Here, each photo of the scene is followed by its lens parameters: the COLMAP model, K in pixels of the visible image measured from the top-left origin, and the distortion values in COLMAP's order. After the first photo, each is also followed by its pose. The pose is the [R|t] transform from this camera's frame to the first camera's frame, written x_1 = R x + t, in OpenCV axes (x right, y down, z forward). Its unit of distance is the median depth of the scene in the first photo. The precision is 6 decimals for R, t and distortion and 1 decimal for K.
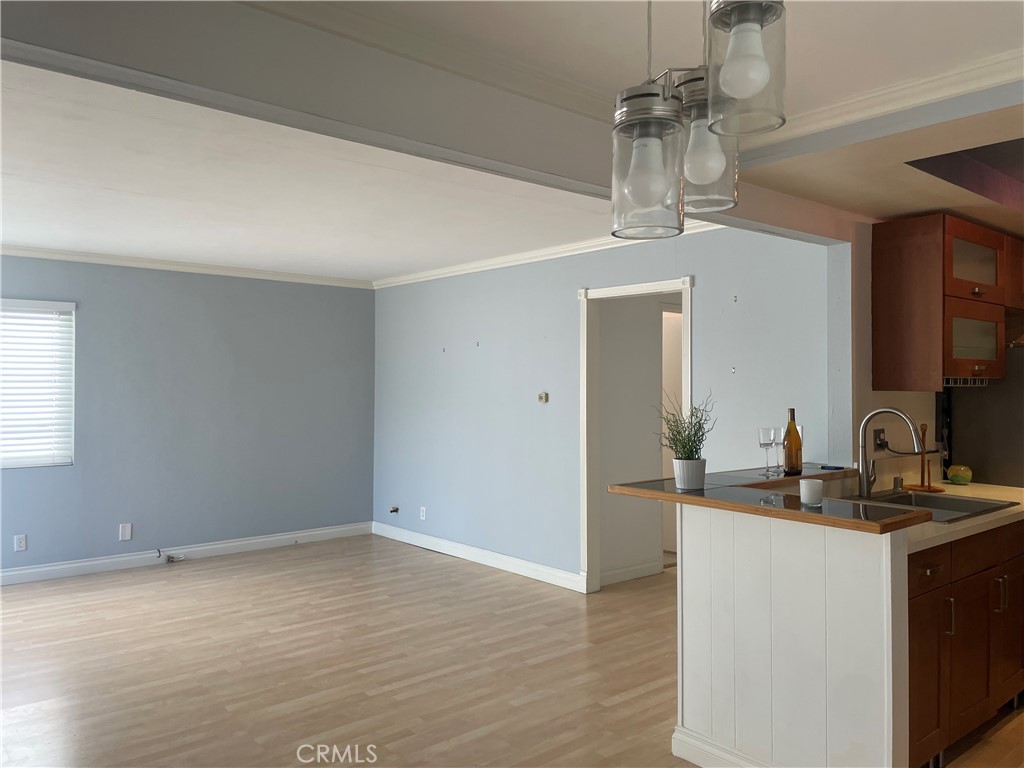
lens RADIAL K [[780.0, 0, 506.4], [0, 780.0, 383.7], [0, 0, 1]] dist [0.109925, -0.132325]
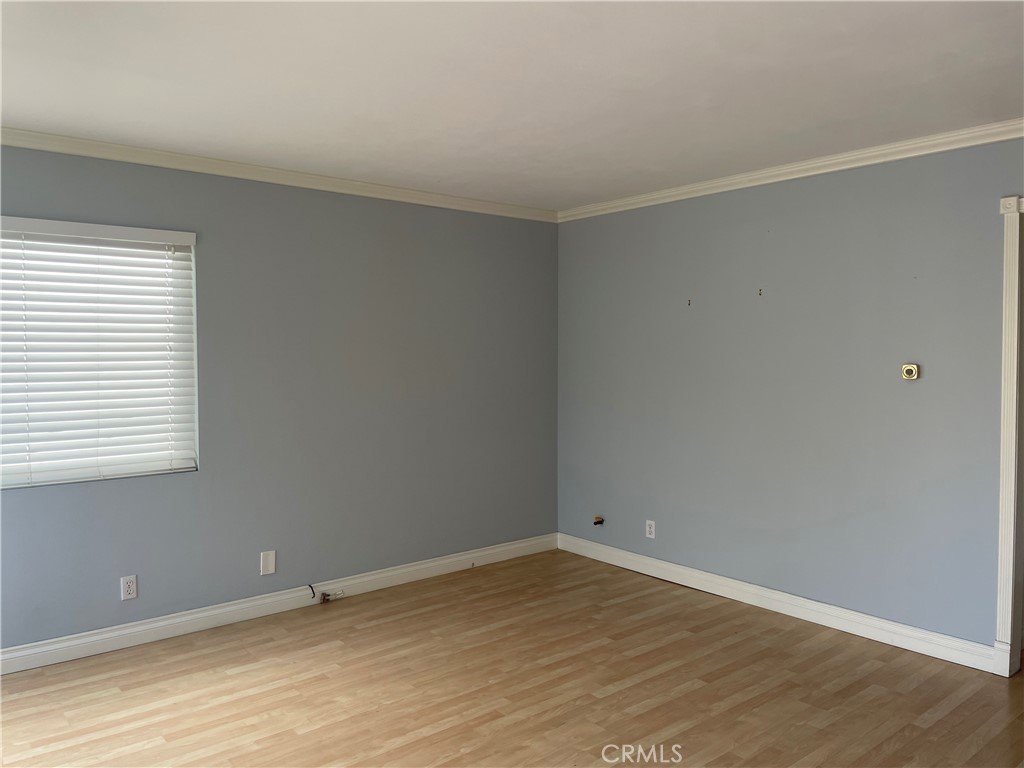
lens RADIAL K [[780.0, 0, 506.4], [0, 780.0, 383.7], [0, 0, 1]] dist [0.109925, -0.132325]
pose [[0.999947, -0.003866, -0.009564, -0.273534], [0.004291, 0.998987, 0.044798, -0.002689], [0.009382, -0.044837, 0.998950, 0.325803]]
